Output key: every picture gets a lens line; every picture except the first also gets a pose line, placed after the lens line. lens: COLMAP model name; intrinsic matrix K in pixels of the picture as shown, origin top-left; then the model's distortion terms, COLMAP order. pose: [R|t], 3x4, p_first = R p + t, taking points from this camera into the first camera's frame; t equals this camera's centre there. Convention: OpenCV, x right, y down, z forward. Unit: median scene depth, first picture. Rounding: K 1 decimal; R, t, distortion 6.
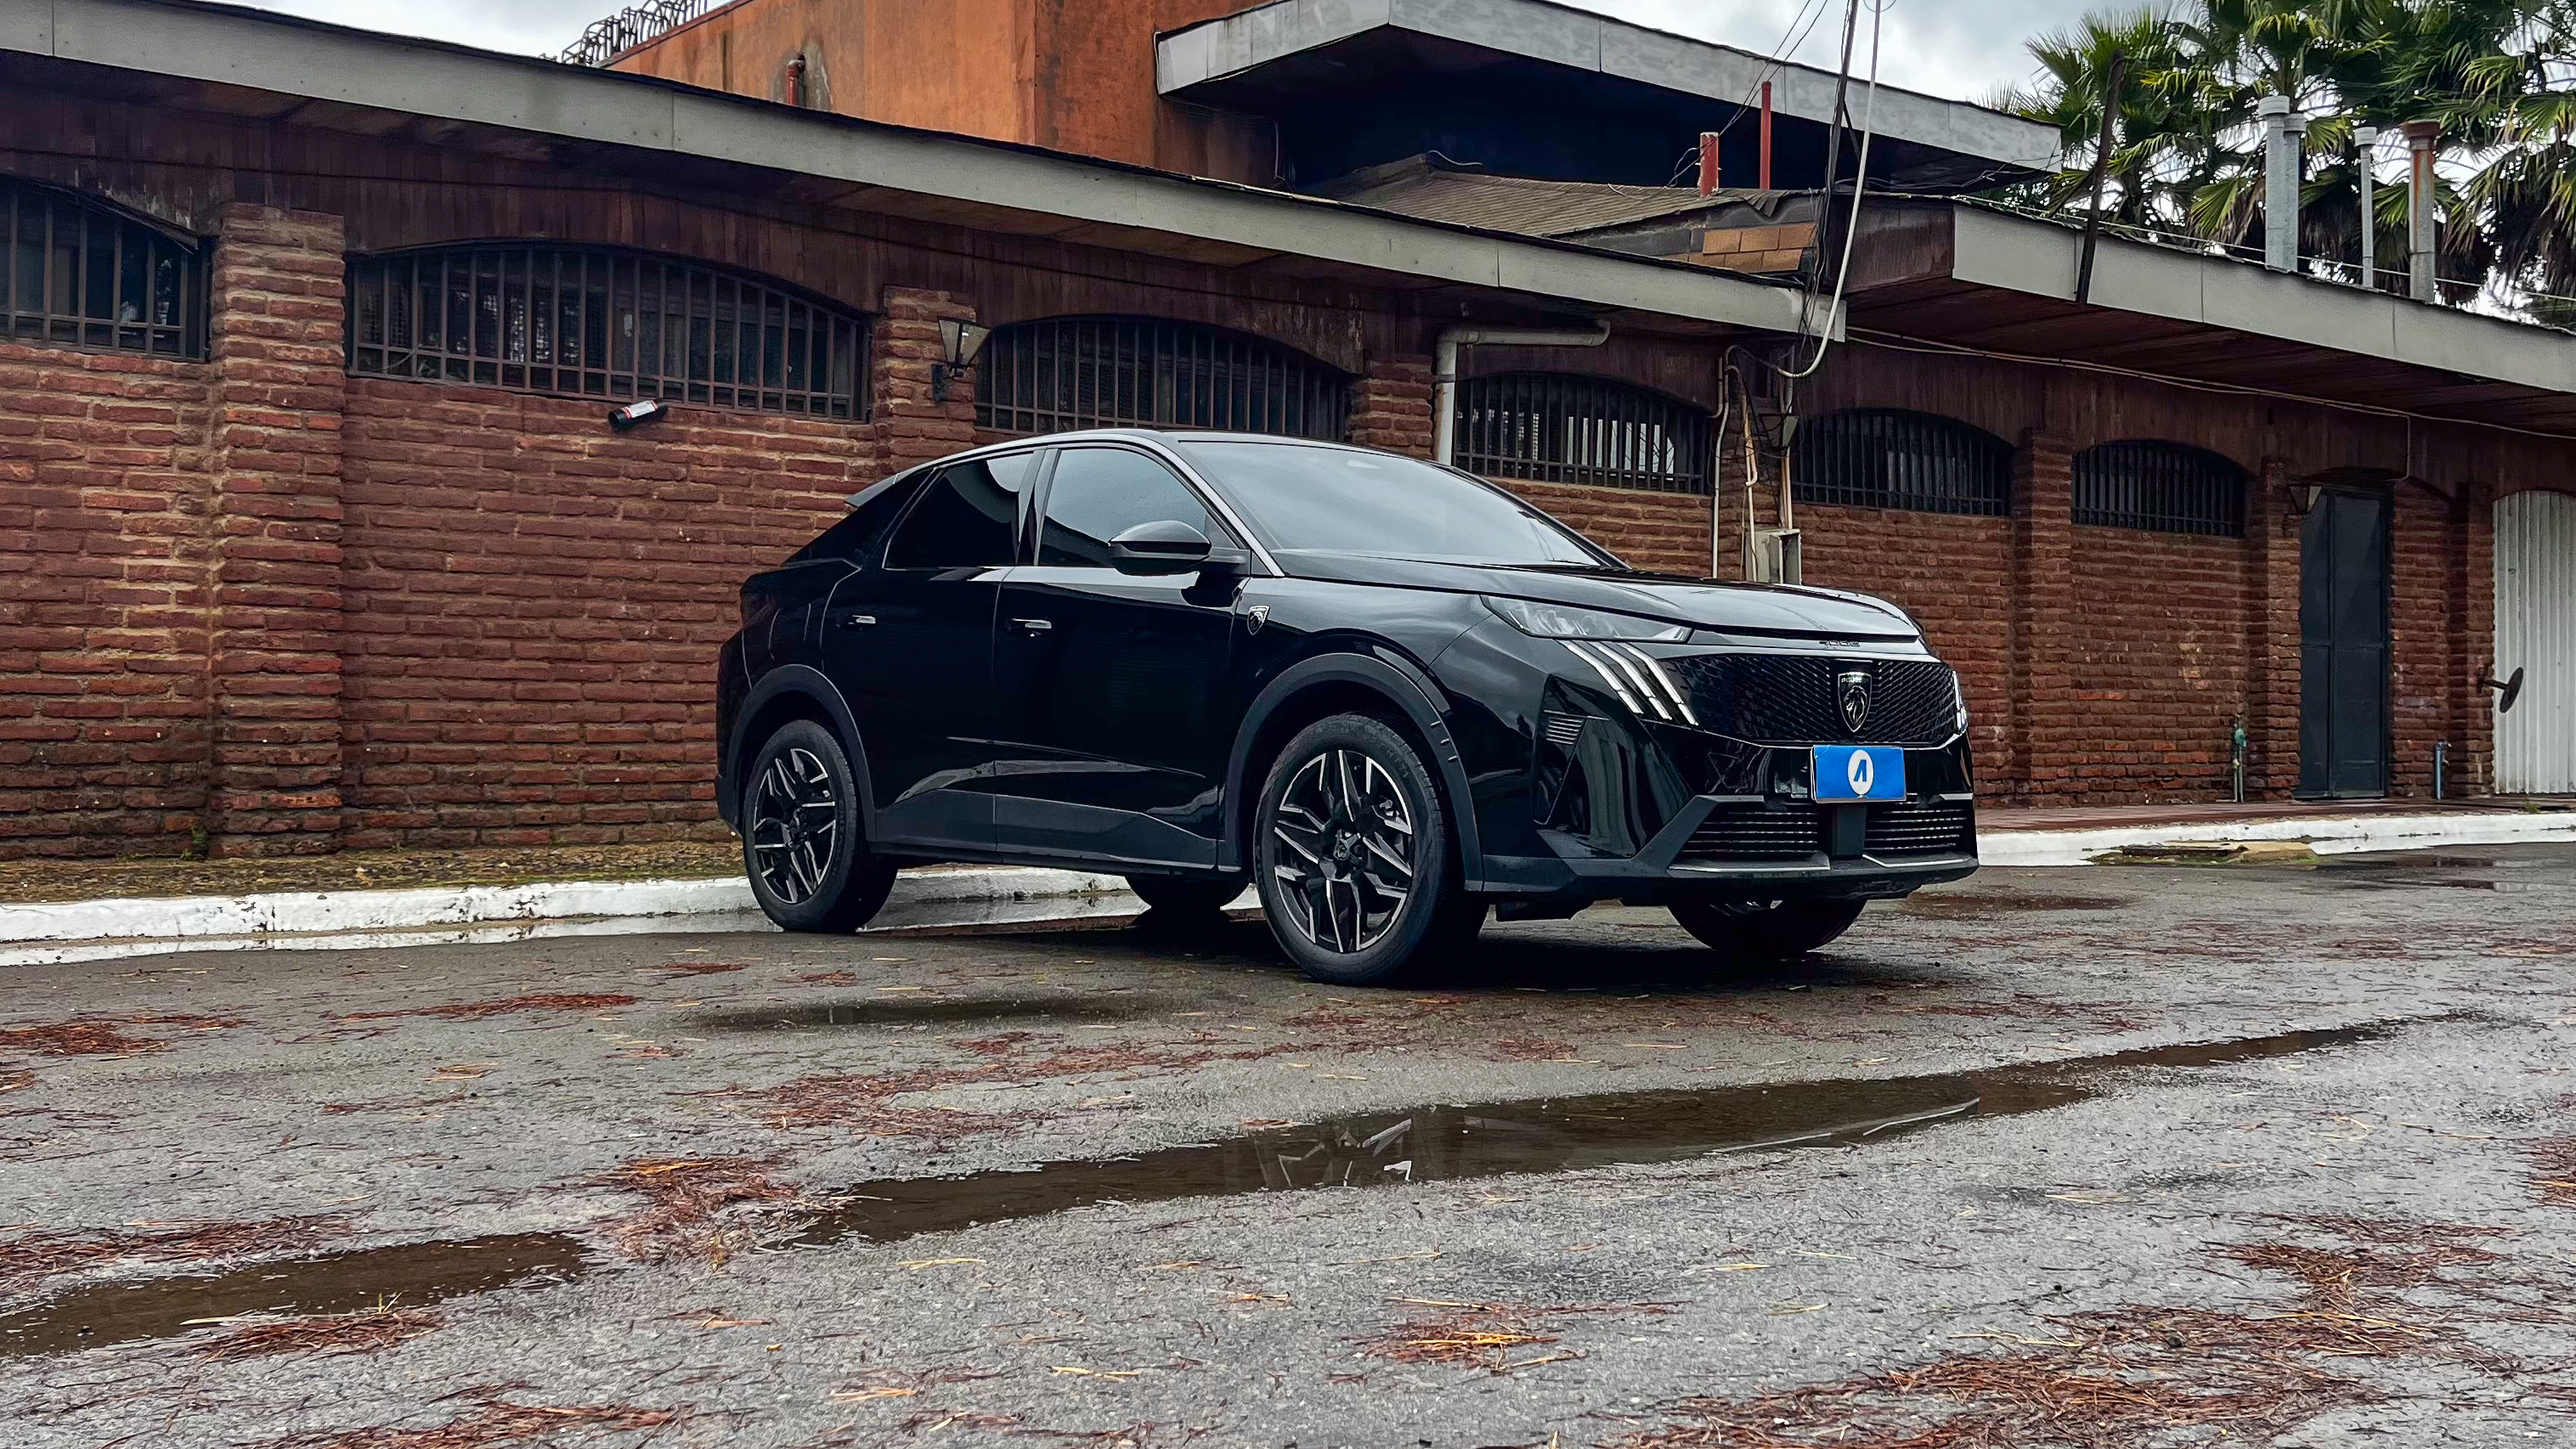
lens RADIAL K [[2570.6, 0, 1250.8], [0, 2570.6, 716.4], [0, 0, 1]] dist [0.025623, -0.033326]
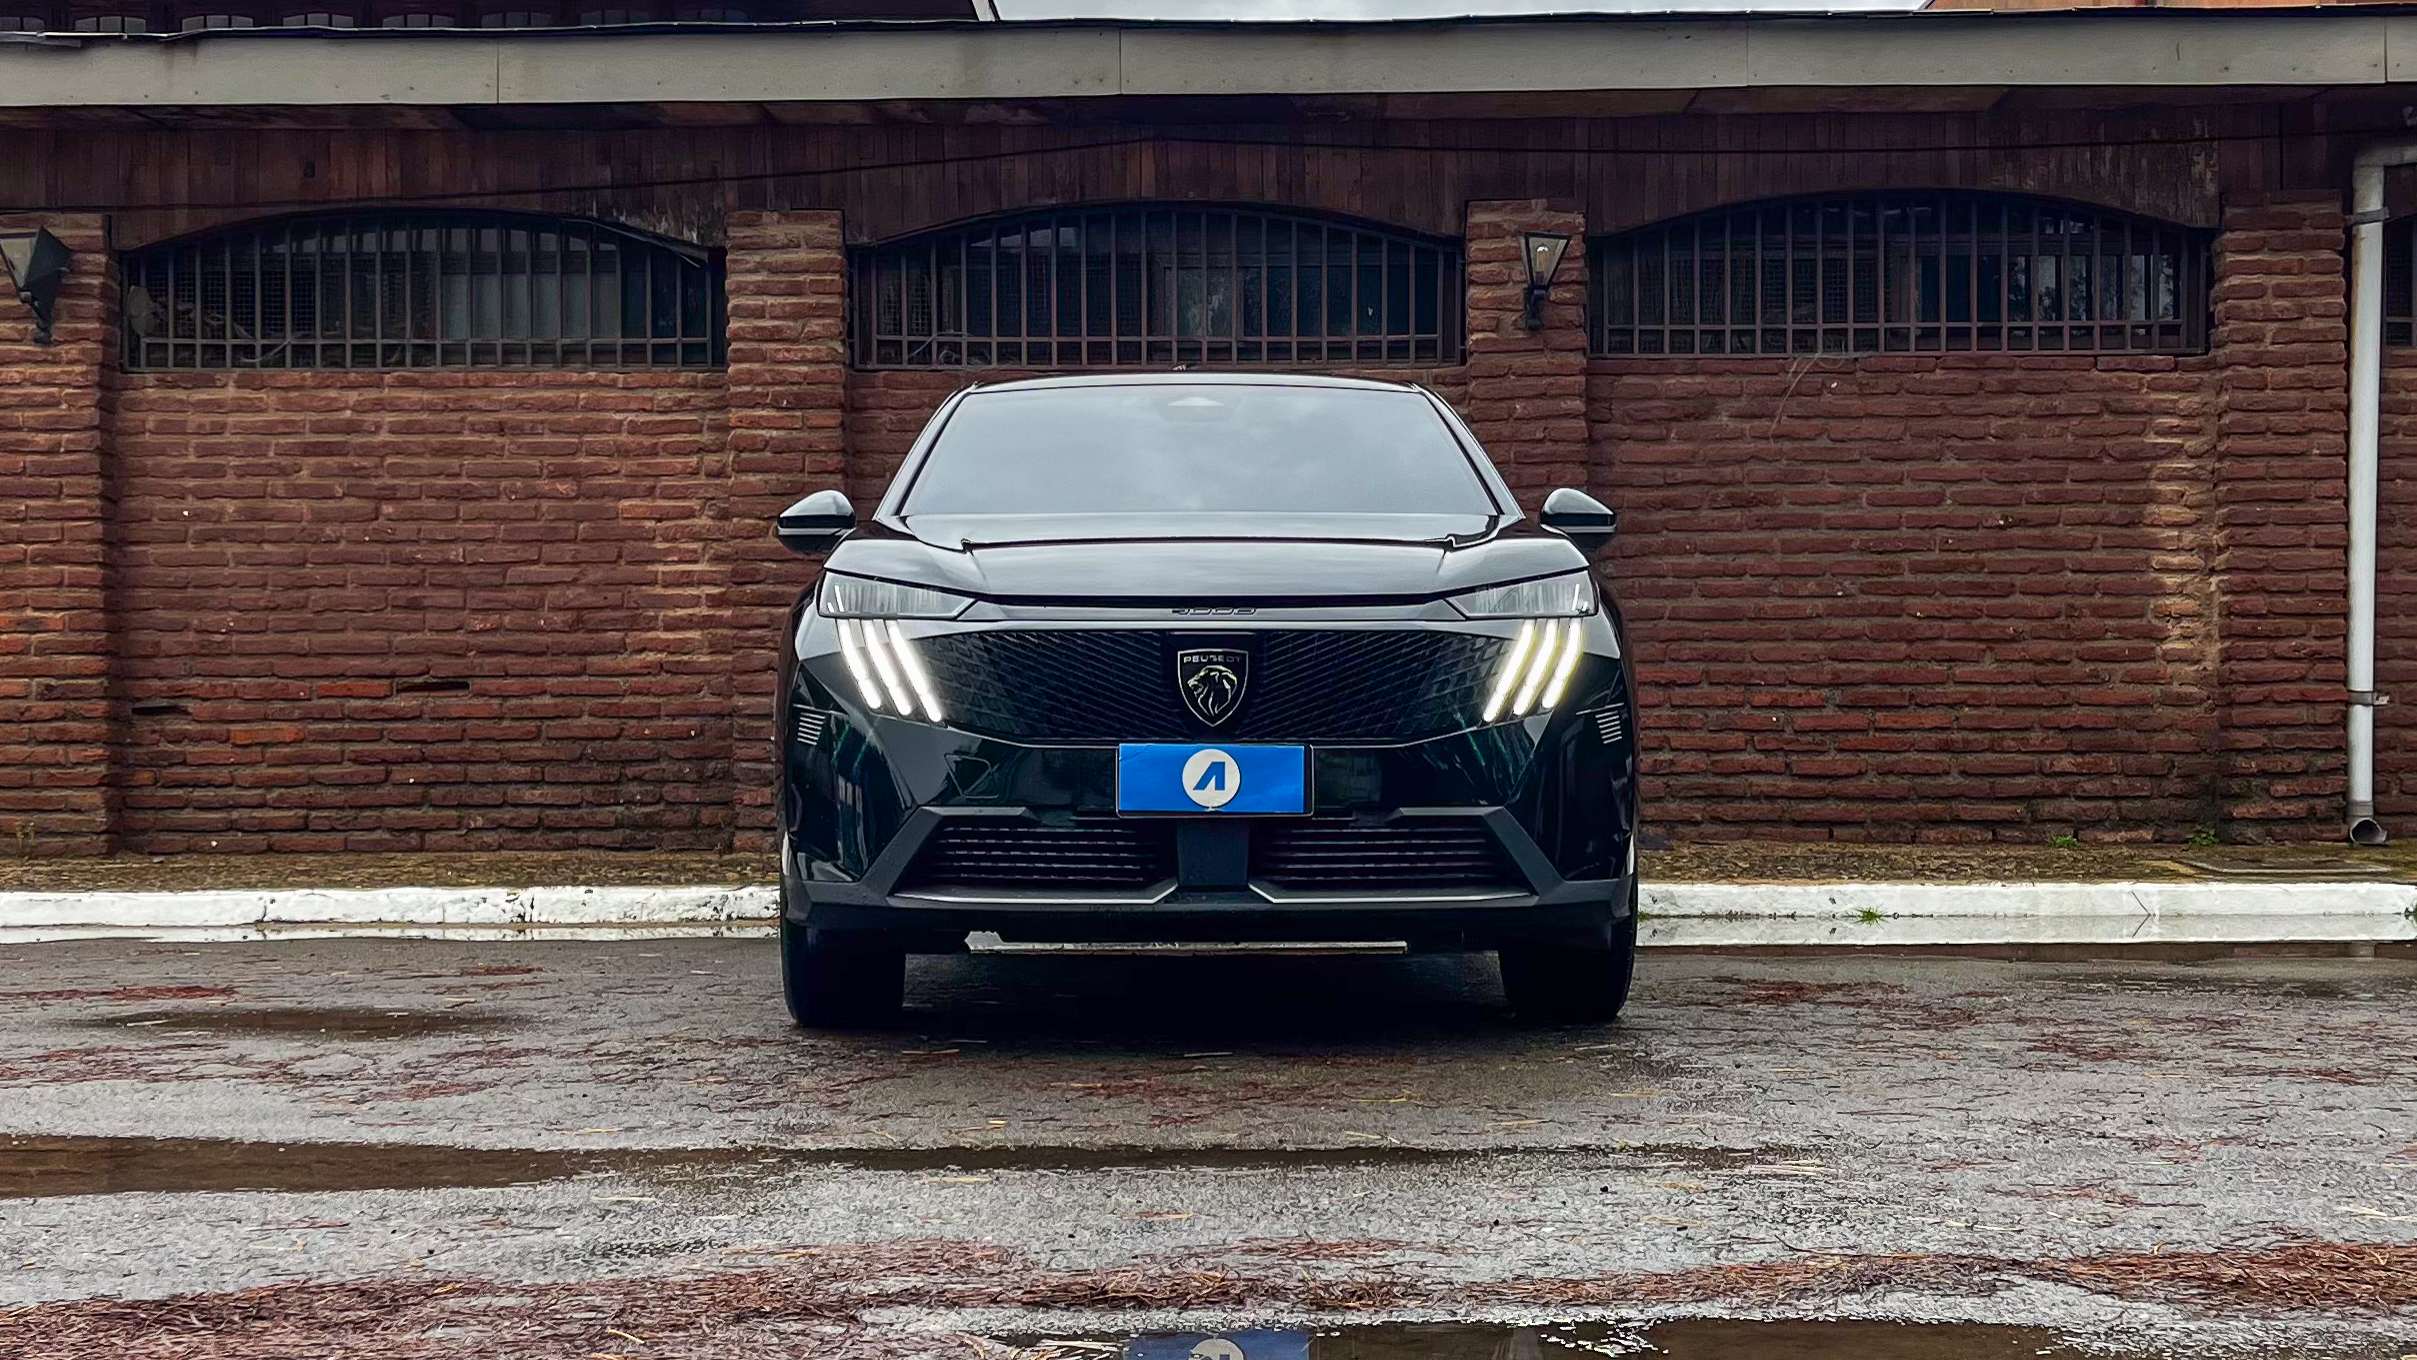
lens RADIAL K [[2947.7, 0, 1150.2], [0, 2947.7, 736.4], [0, 0, 1]] dist [0.168149, -0.527637]
pose [[0.759329, -0.004929, -0.650688, 0.483809], [0.013037, 0.999886, 0.007639, 0.001820], [0.650576, -0.014284, 0.759307, 0.206083]]
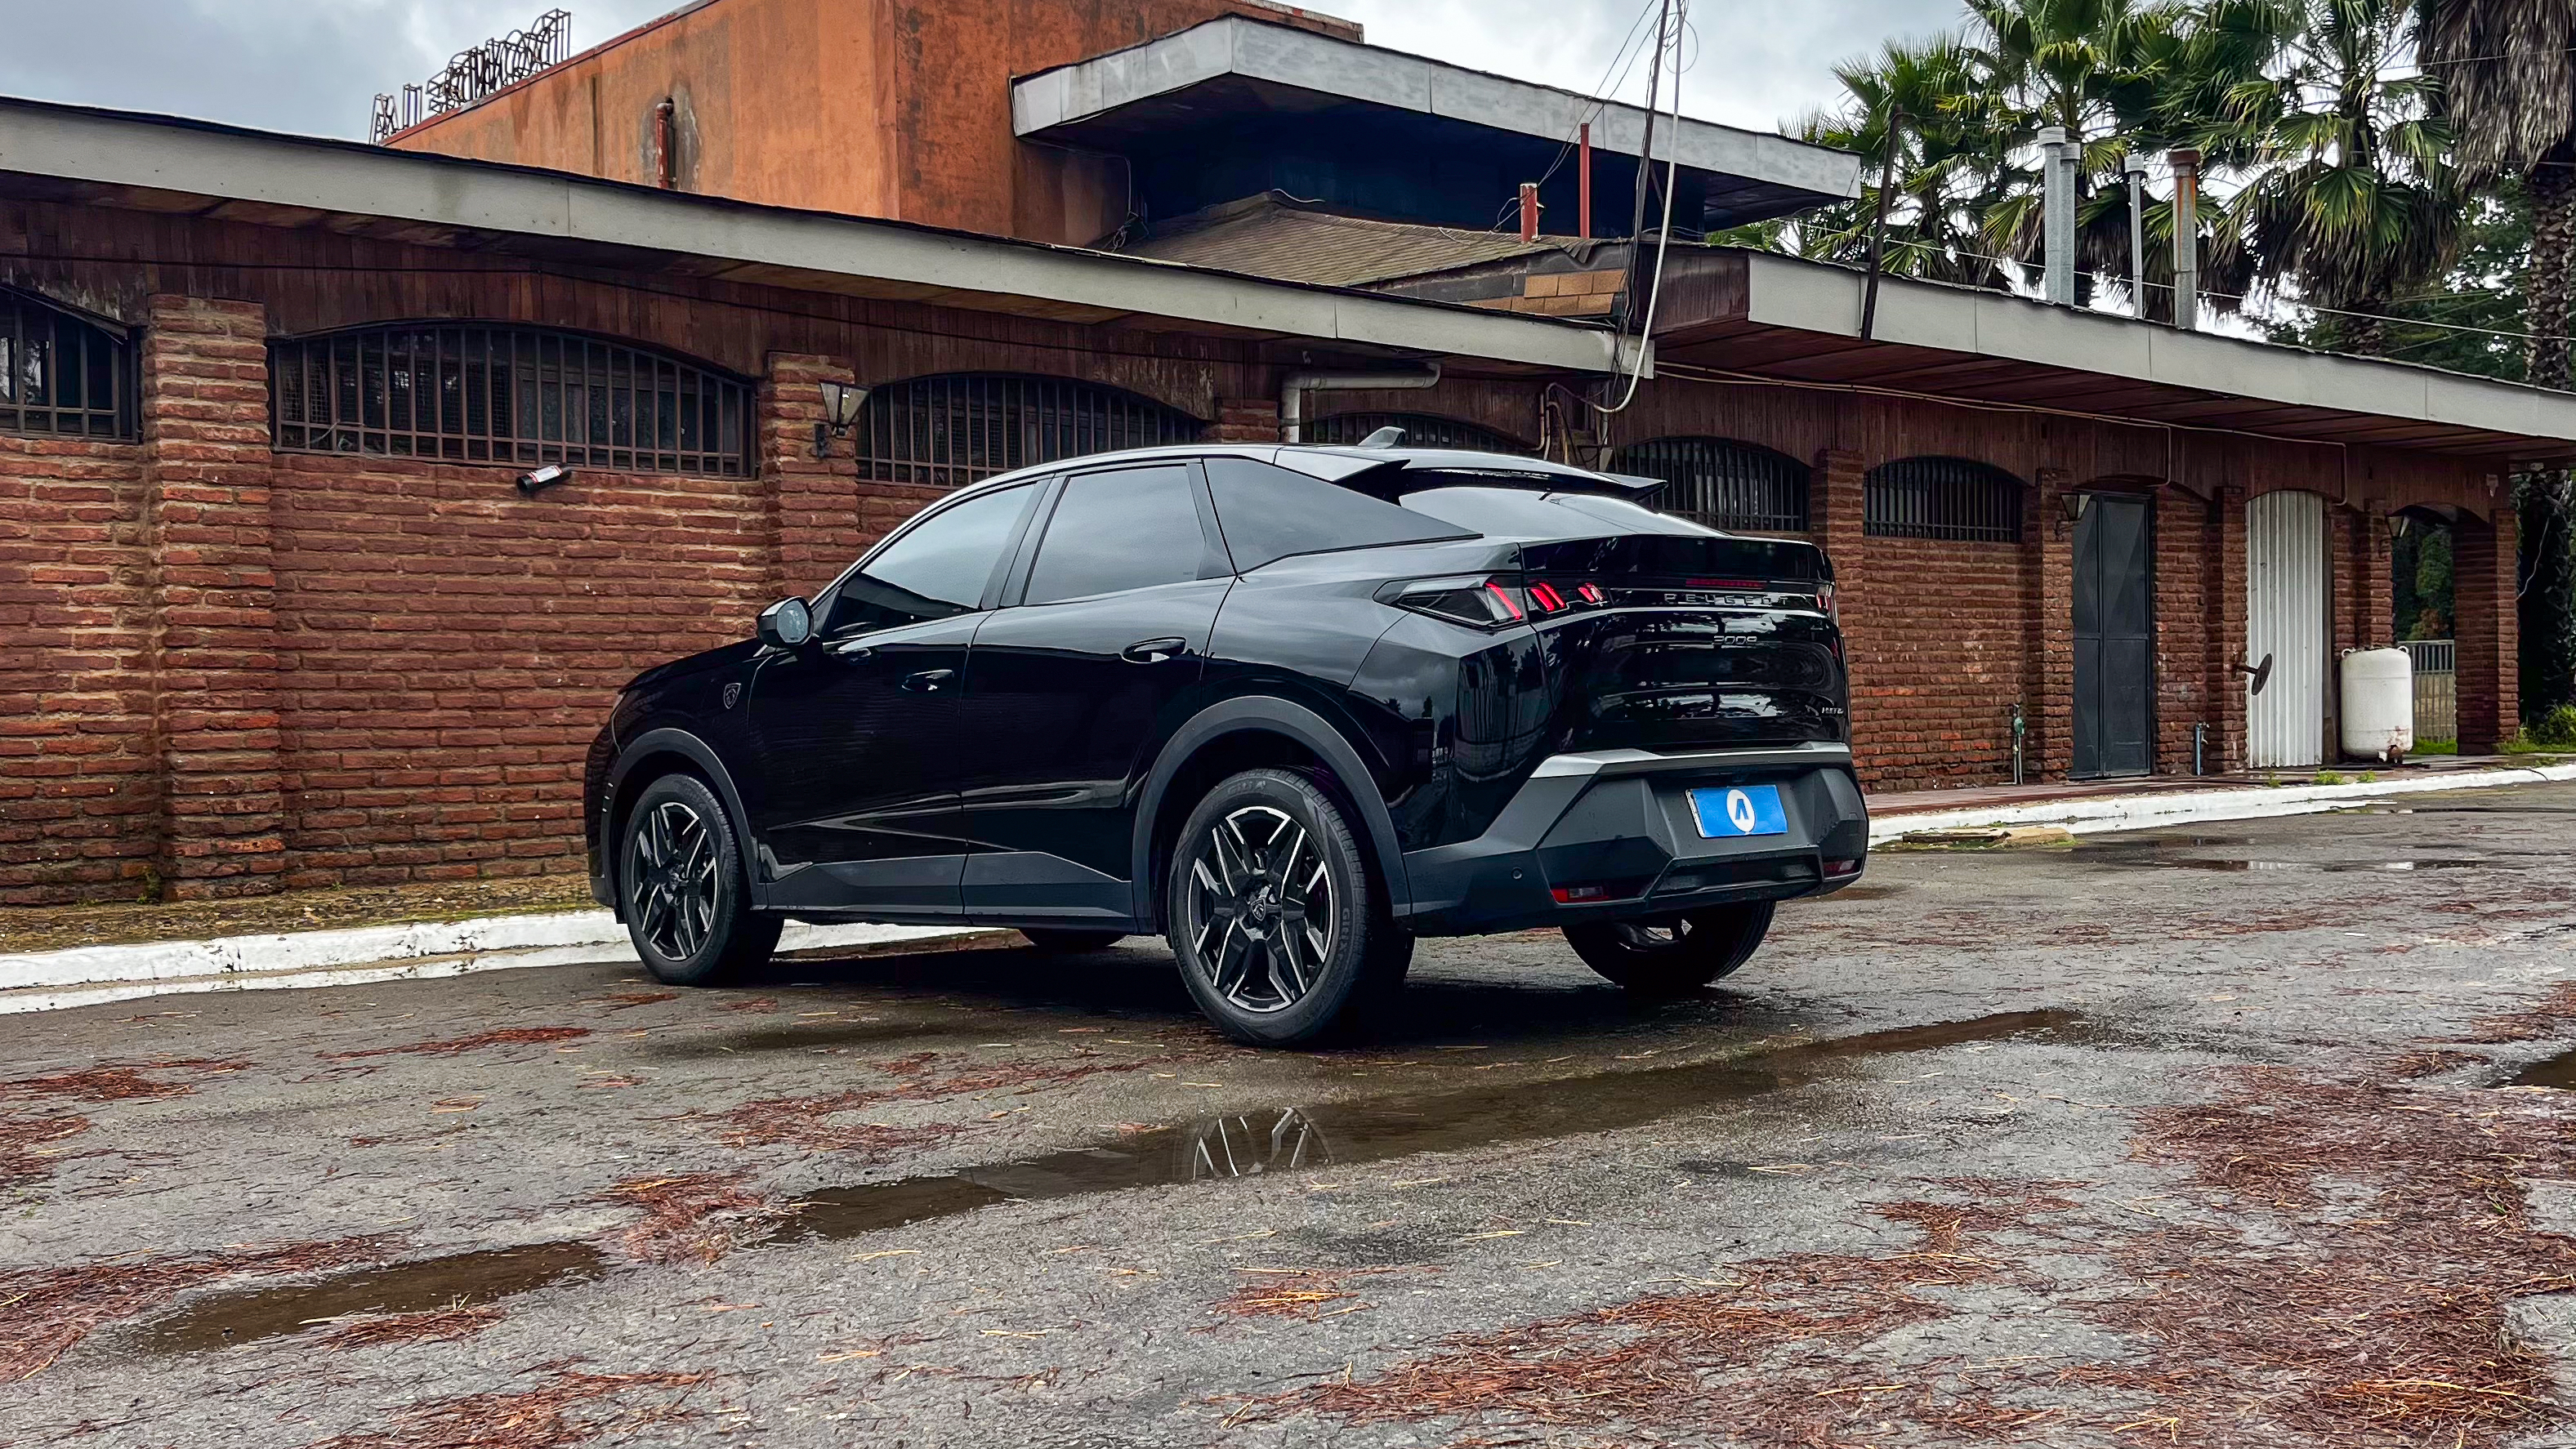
lens RADIAL K [[2486.9, 0, 1282.1], [0, 2486.9, 825.3], [0, 0, 1]] dist [0.006976, 0.010188]
pose [[0.997599, -0.026174, 0.064120, 0.000785], [0.022947, 0.998458, 0.050545, -0.019177], [-0.065345, -0.048953, 0.996661, -0.076883]]
